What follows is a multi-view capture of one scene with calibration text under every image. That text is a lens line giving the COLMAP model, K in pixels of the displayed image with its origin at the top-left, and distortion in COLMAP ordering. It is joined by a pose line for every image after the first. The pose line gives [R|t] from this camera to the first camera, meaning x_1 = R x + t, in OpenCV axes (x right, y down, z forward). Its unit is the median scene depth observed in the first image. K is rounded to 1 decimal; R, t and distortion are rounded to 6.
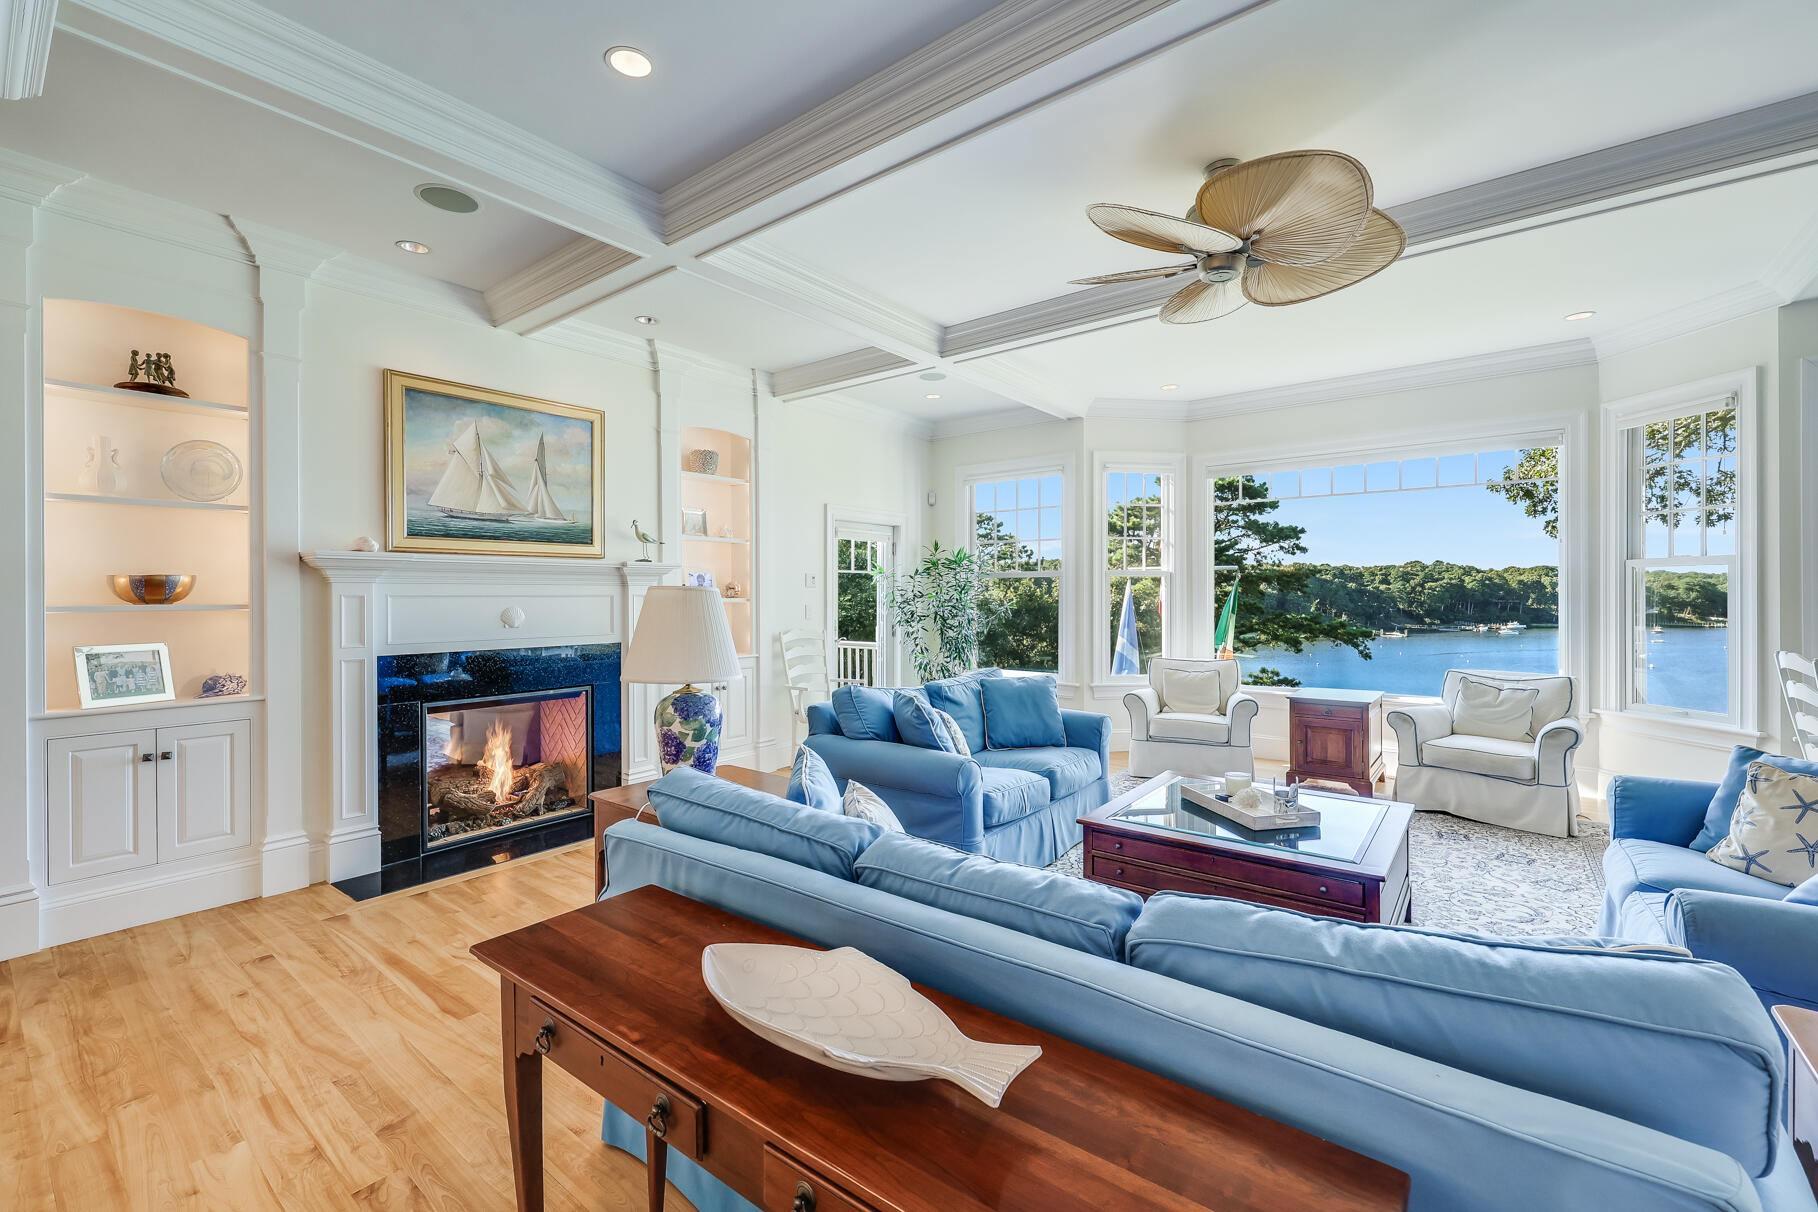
lens RADIAL K [[757.9, 0, 906.3], [0, 757.9, 591.8], [0, 0, 1]] dist [0.001448, 0.000173]
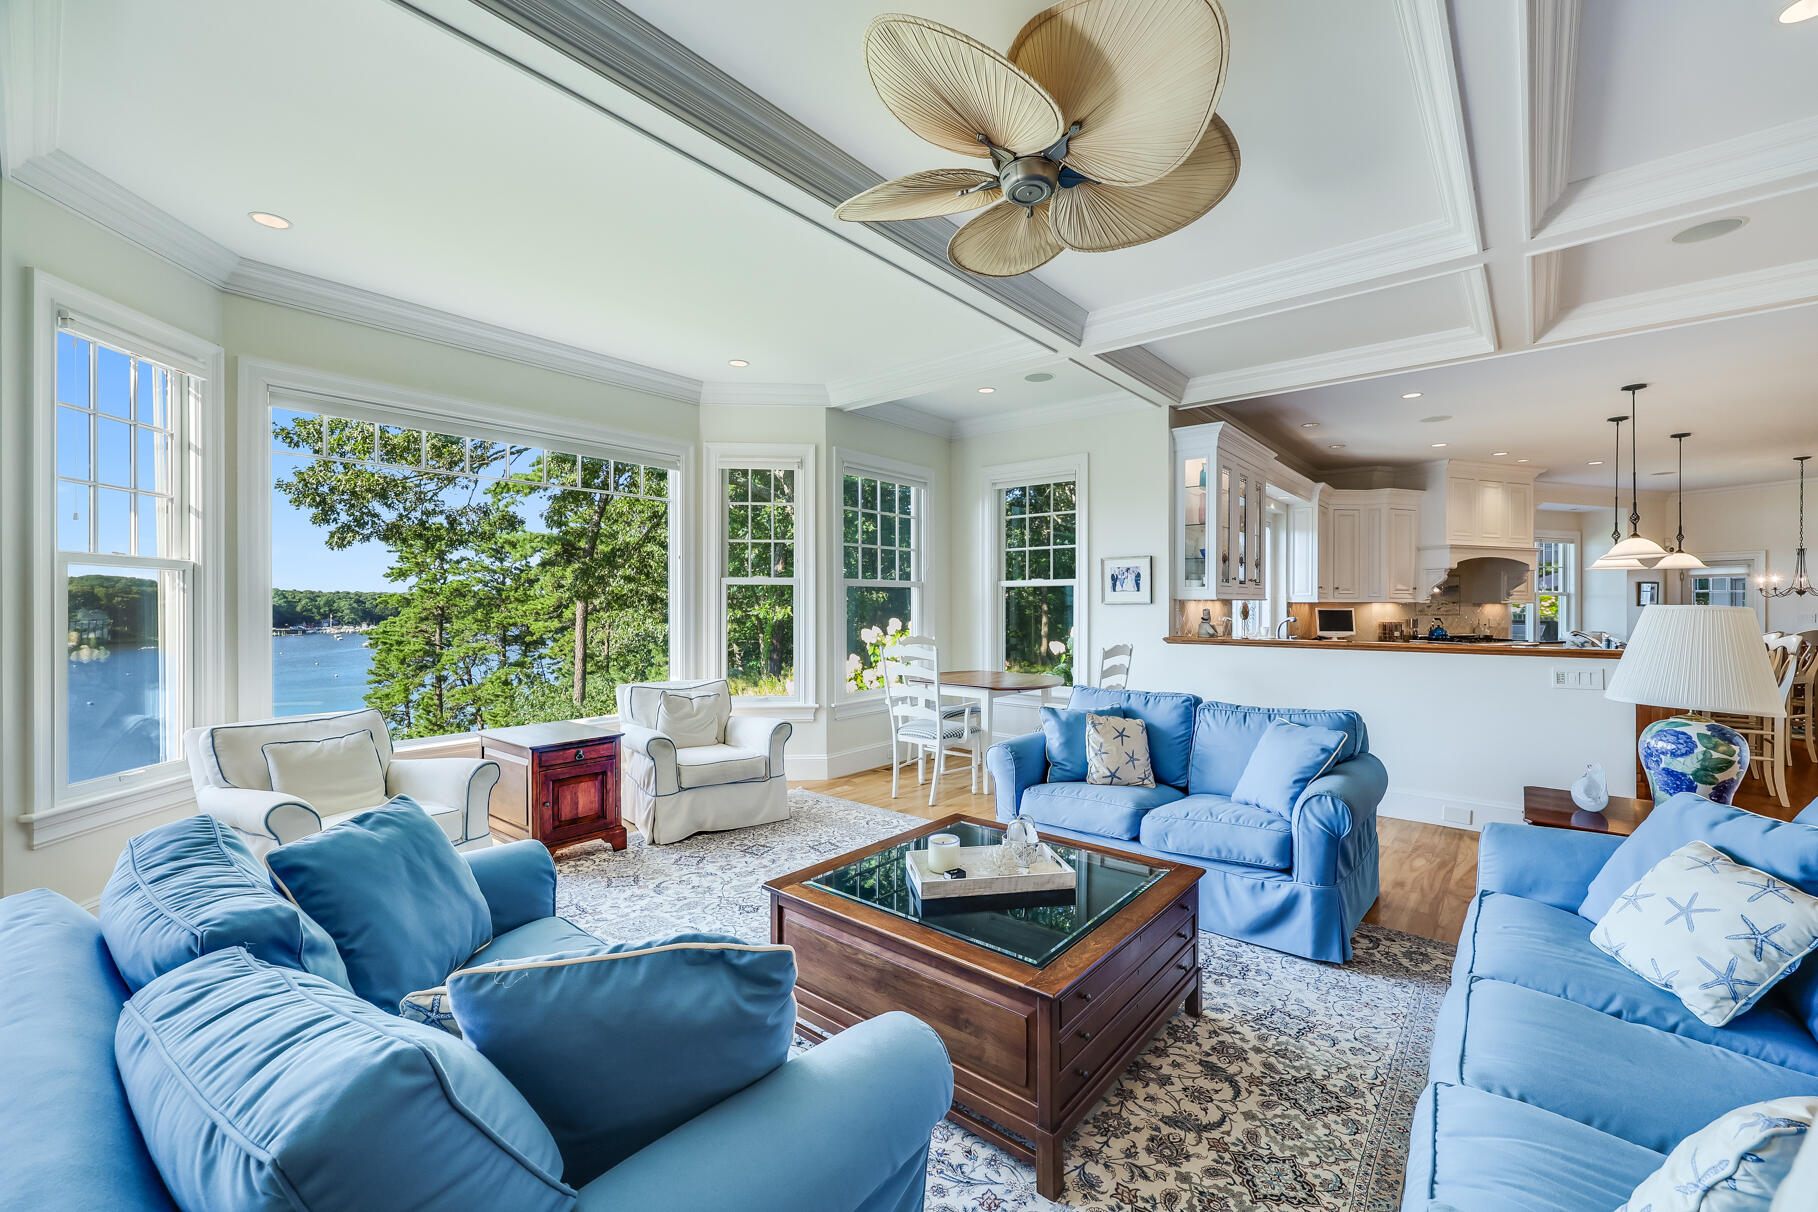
lens RADIAL K [[738.9, 0, 909.0], [0, 738.9, 606.0], [0, 0, 1]] dist [0.001254, 0.000154]
pose [[0.038866, 0.000044, 0.999244, -0.030206], [-0.001842, 0.999998, 0.000028, 0.000373], [-0.999243, -0.001842, 0.038866, 0.096879]]
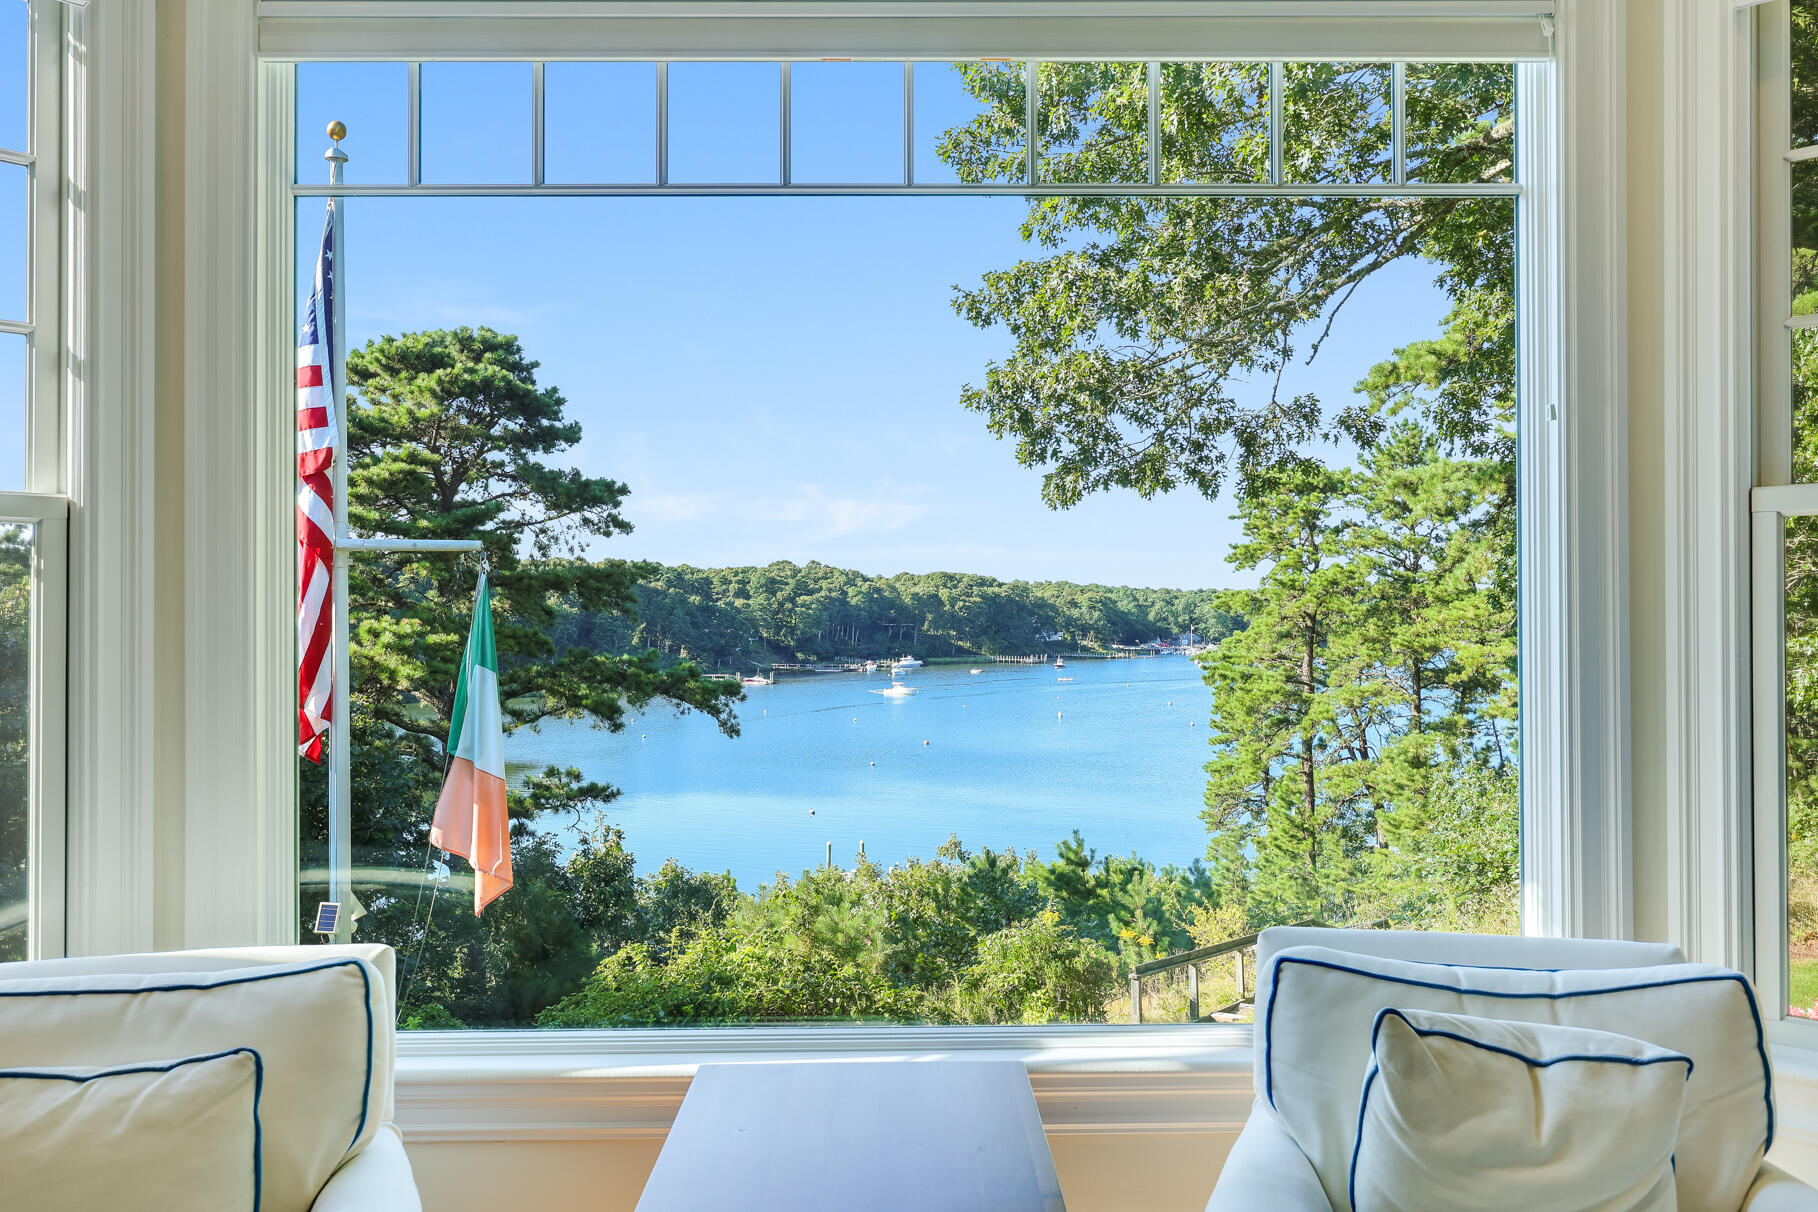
lens RADIAL K [[1461.1, 0, 909.0], [0, 1461.1, 606.0], [0, 0, 1]] dist [0.000734, -0.001837]
pose [[0.779386, 0.002450, 0.626539, 0.057266], [-0.000614, 0.999995, -0.003147, 0.000578], [-0.626544, 0.002068, 0.779384, 0.115366]]
